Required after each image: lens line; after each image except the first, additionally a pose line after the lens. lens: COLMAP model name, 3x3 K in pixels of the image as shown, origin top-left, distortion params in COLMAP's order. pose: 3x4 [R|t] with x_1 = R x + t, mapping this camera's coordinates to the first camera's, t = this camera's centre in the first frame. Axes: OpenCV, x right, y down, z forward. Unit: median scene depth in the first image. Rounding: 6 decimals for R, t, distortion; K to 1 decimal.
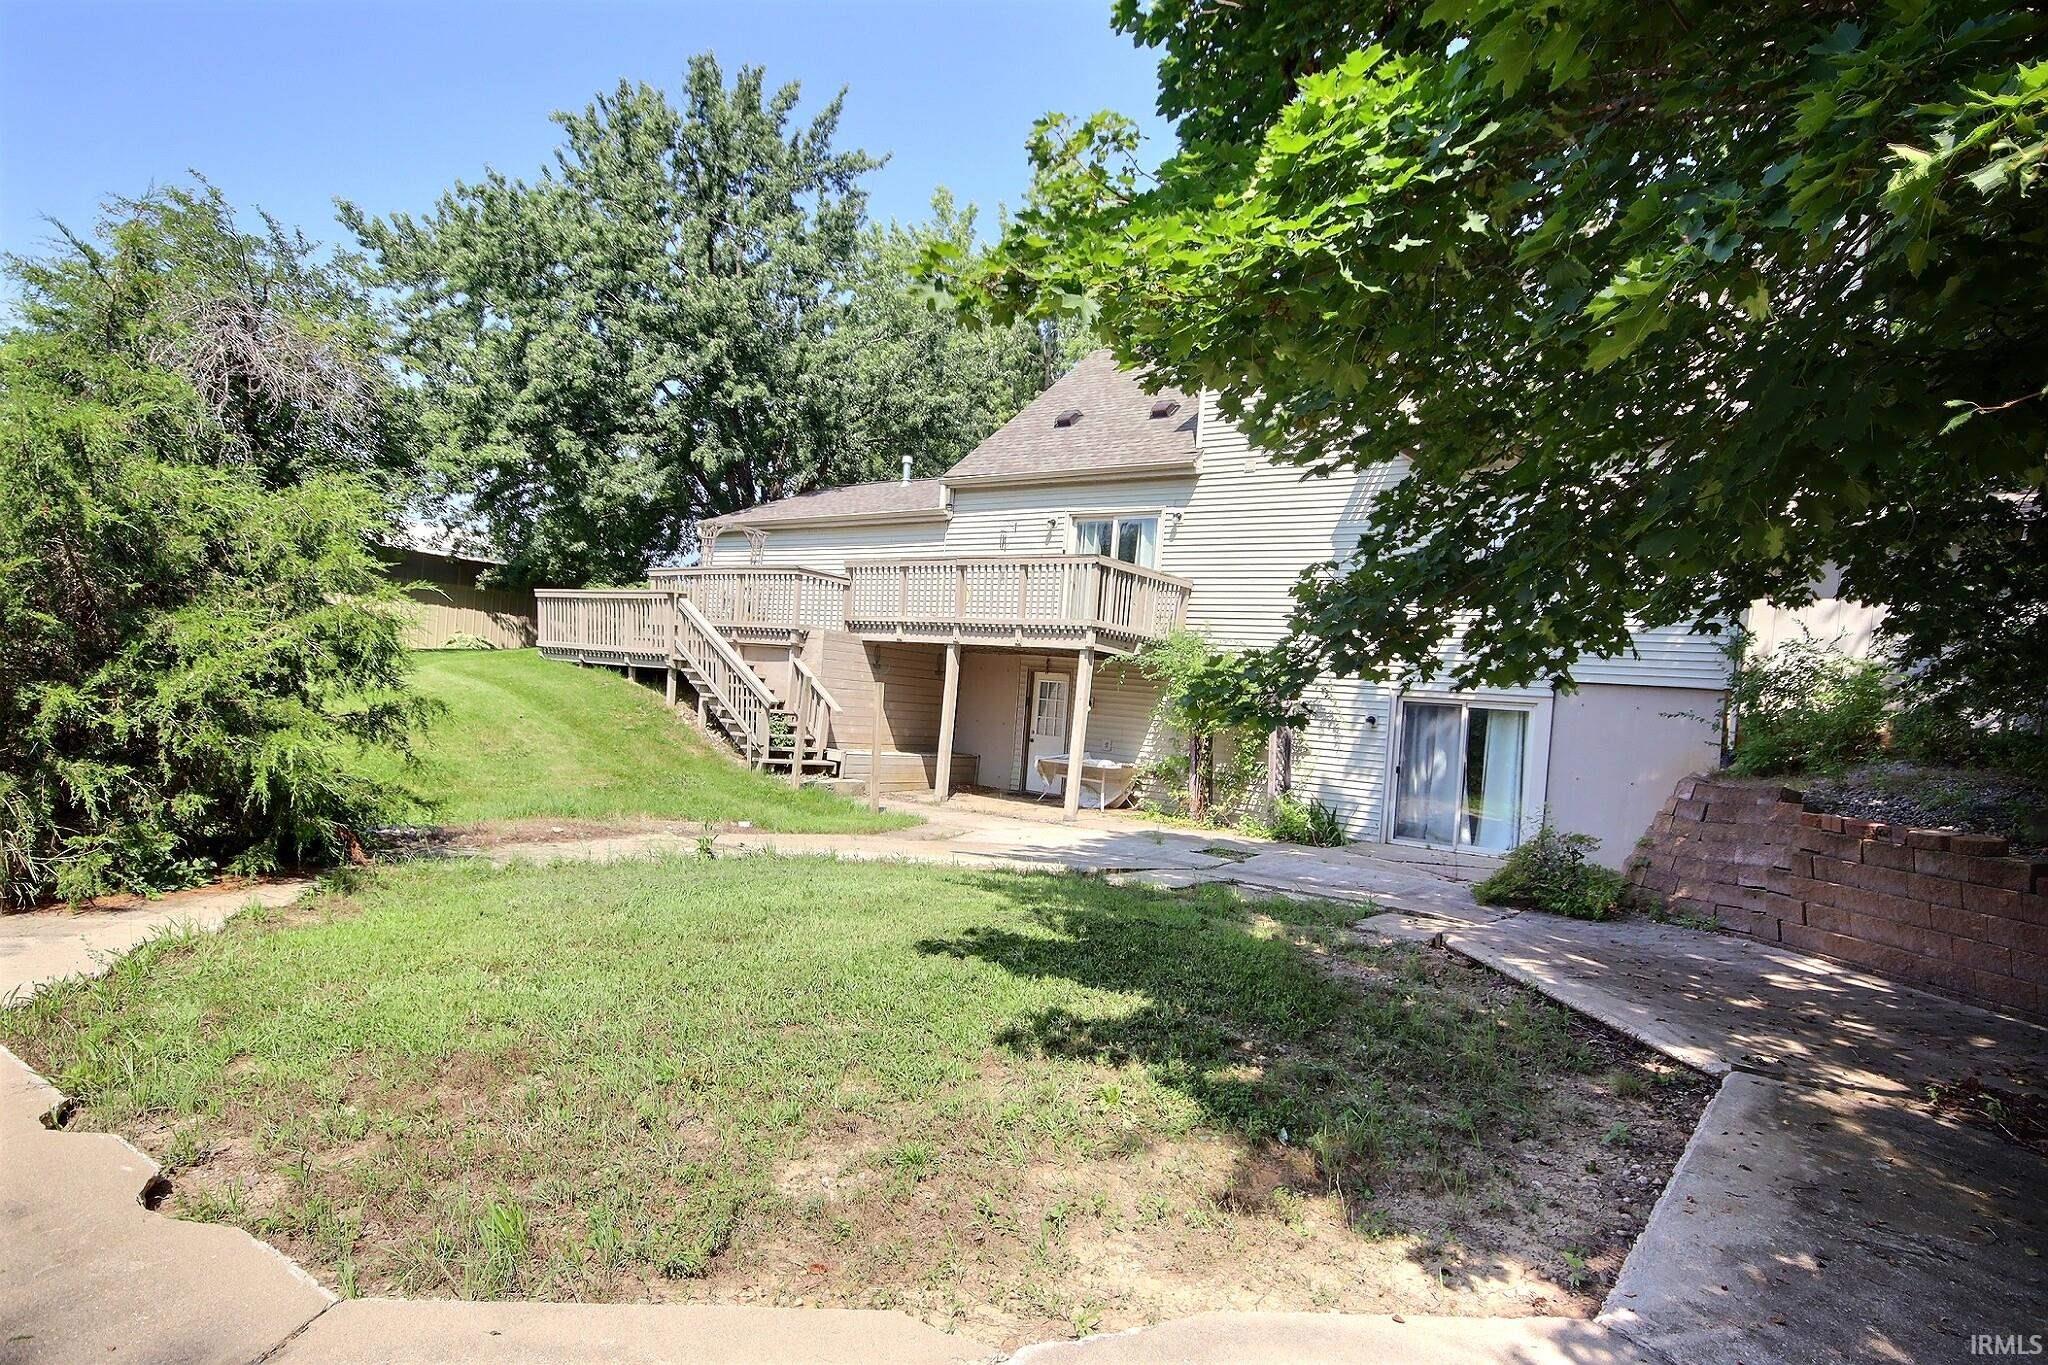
lens RADIAL K [[1171.2, 0, 1024.0], [0, 1171.2, 682.5], [0, 0, 1]] dist [0.032897, 0.000218]
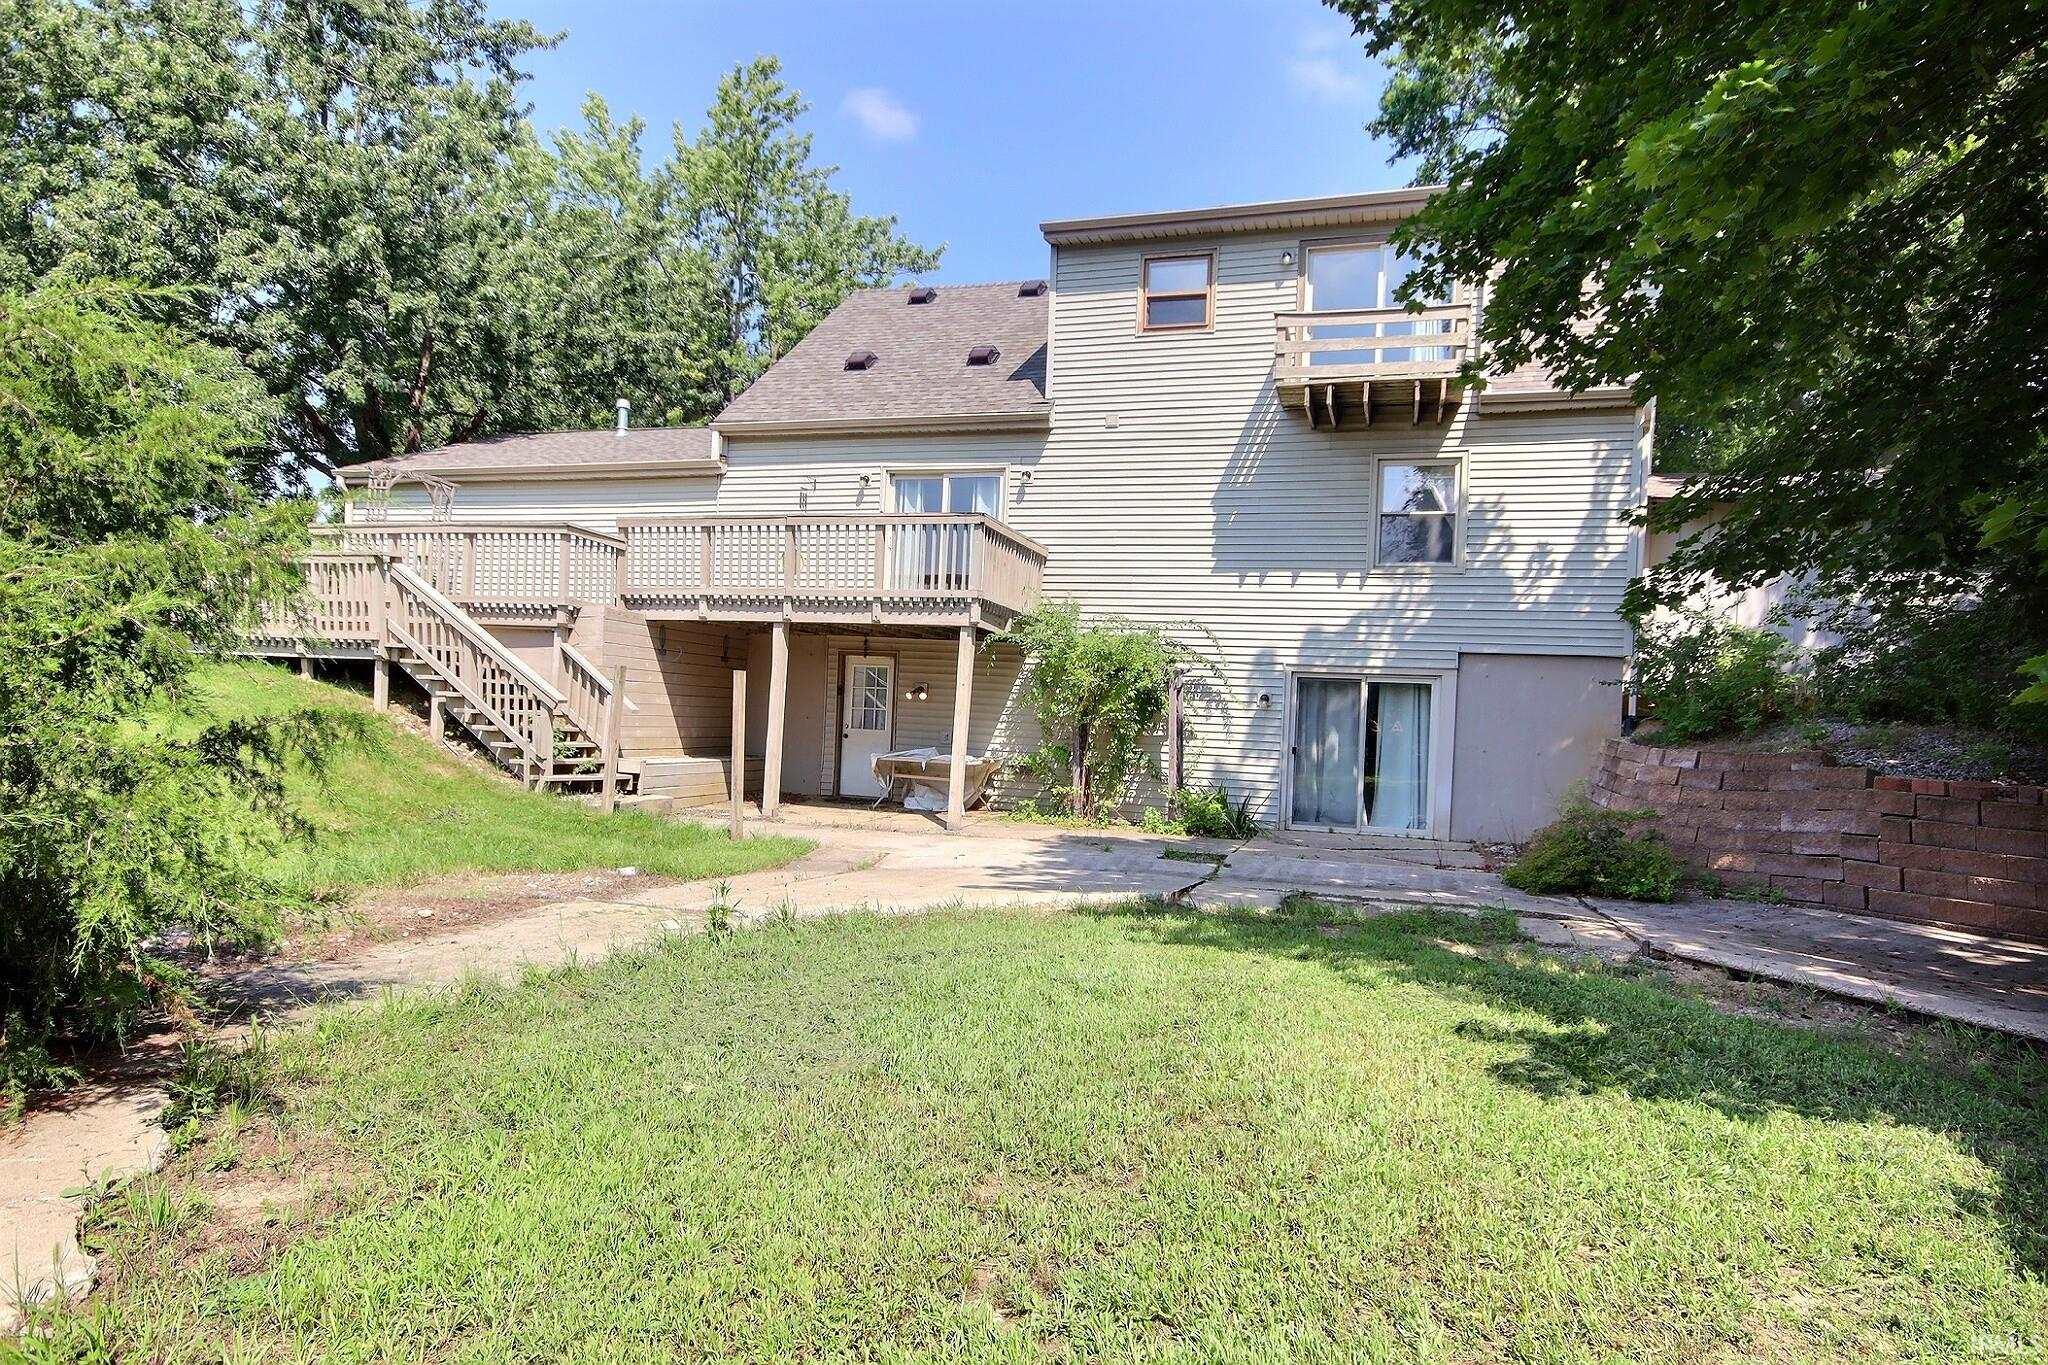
lens RADIAL K [[1171.2, 0, 1024.0], [0, 1171.2, 682.5], [0, 0, 1]] dist [0.032897, 0.000218]
pose [[0.937266, -0.027315, 0.347544, -0.181779], [0.023263, 0.999604, 0.015826, 0.000110], [-0.347838, -0.006748, 0.937530, 0.171417]]
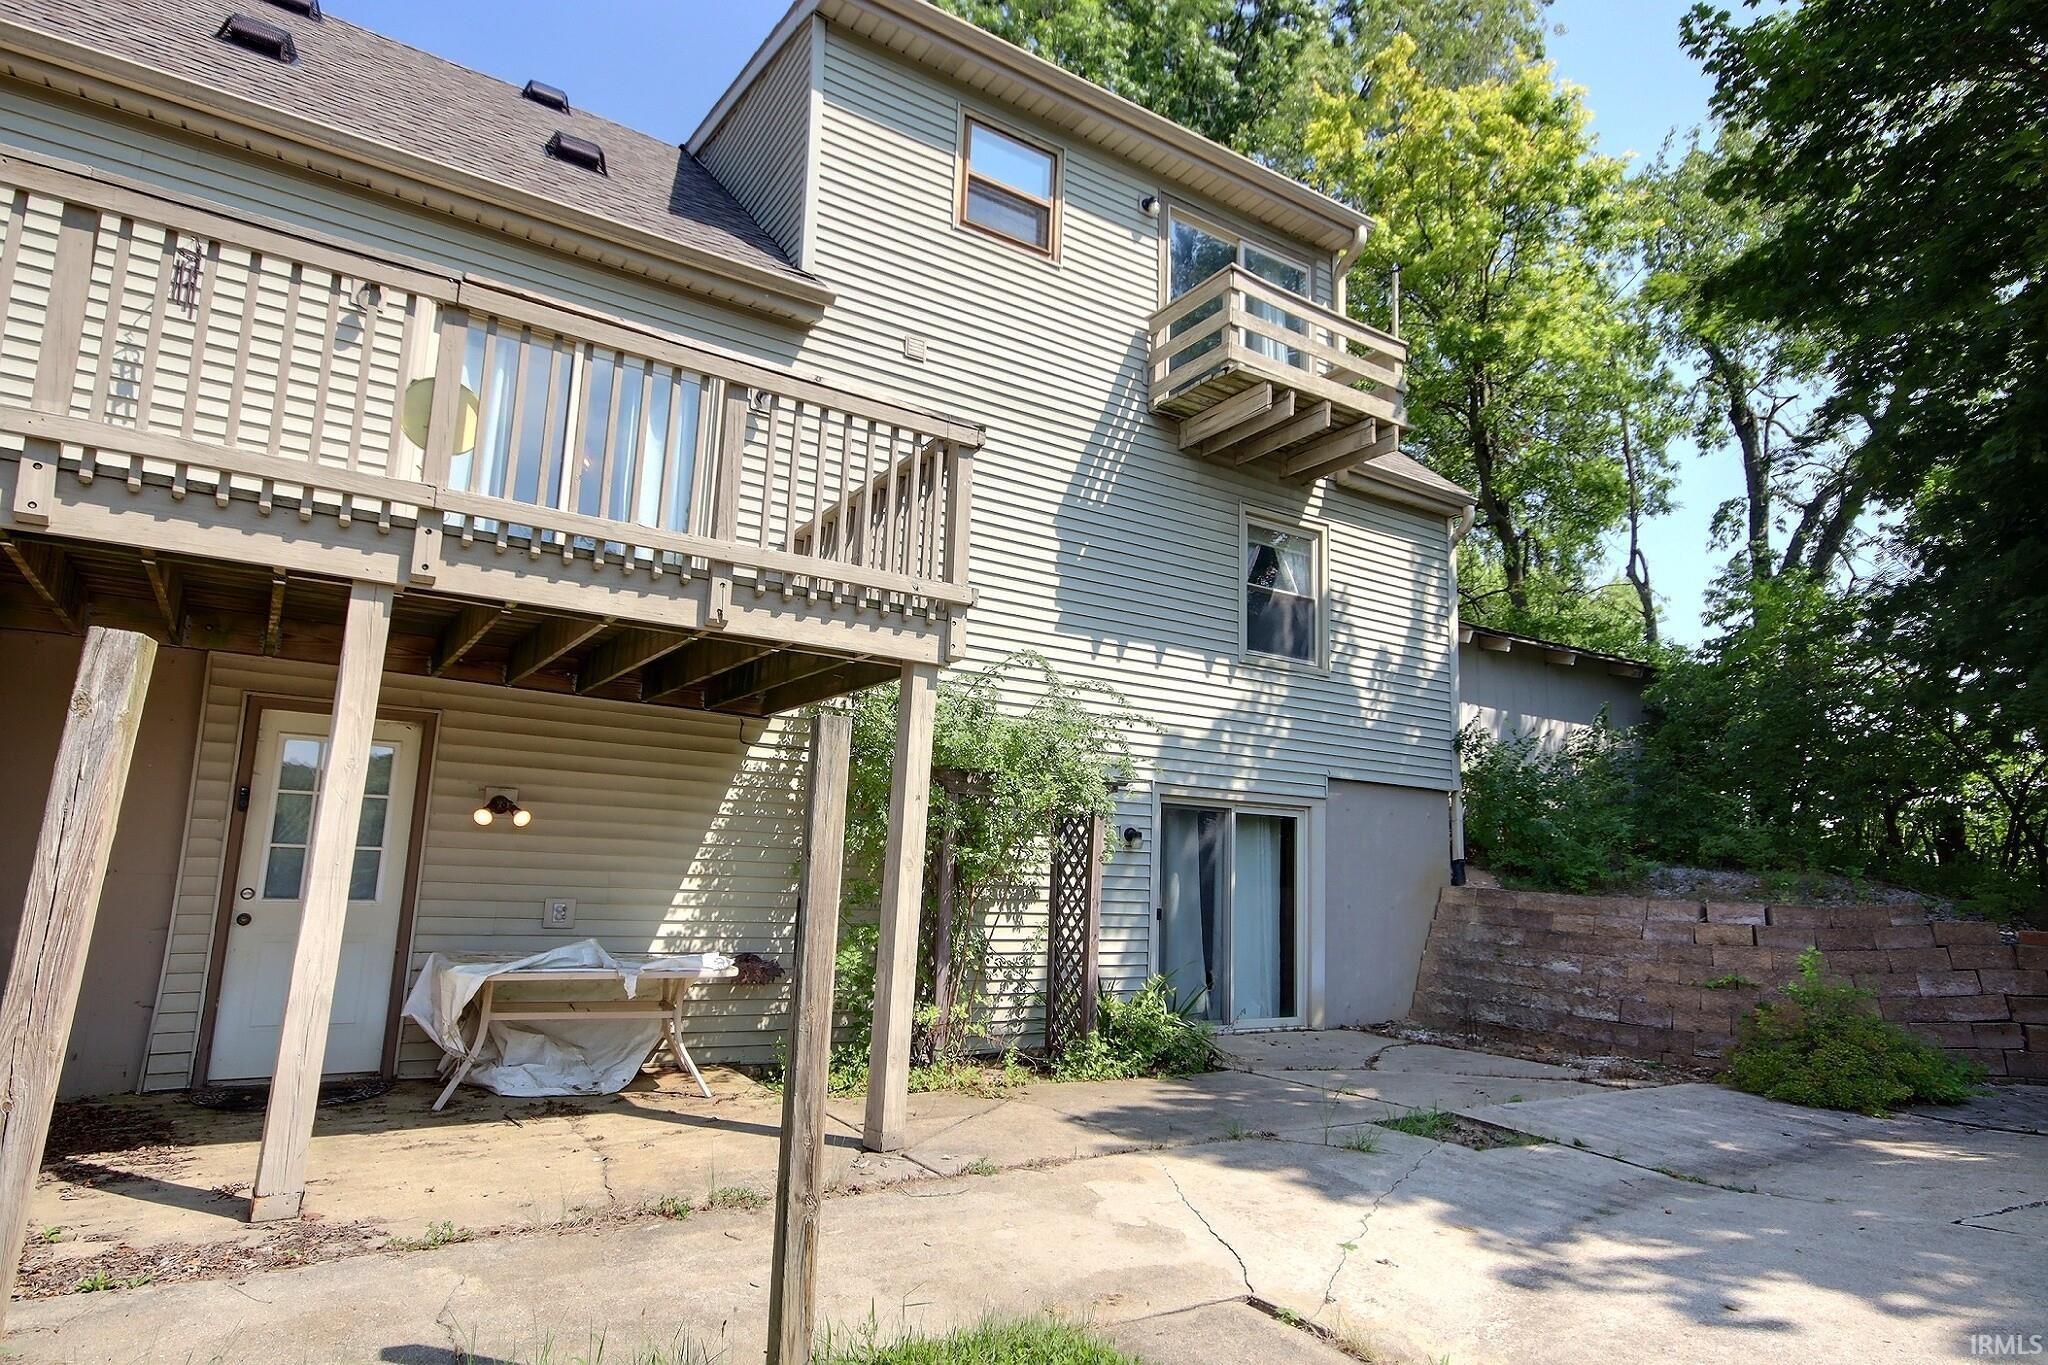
lens RADIAL K [[1171.2, 0, 1024.0], [0, 1171.2, 682.5], [0, 0, 1]] dist [0.032897, 0.000218]
pose [[0.331939, 0.096840, 0.938317, -0.258199], [-0.018995, 0.995201, -0.095991, 0.012164], [-0.943110, 0.014039, 0.332185, 0.750861]]
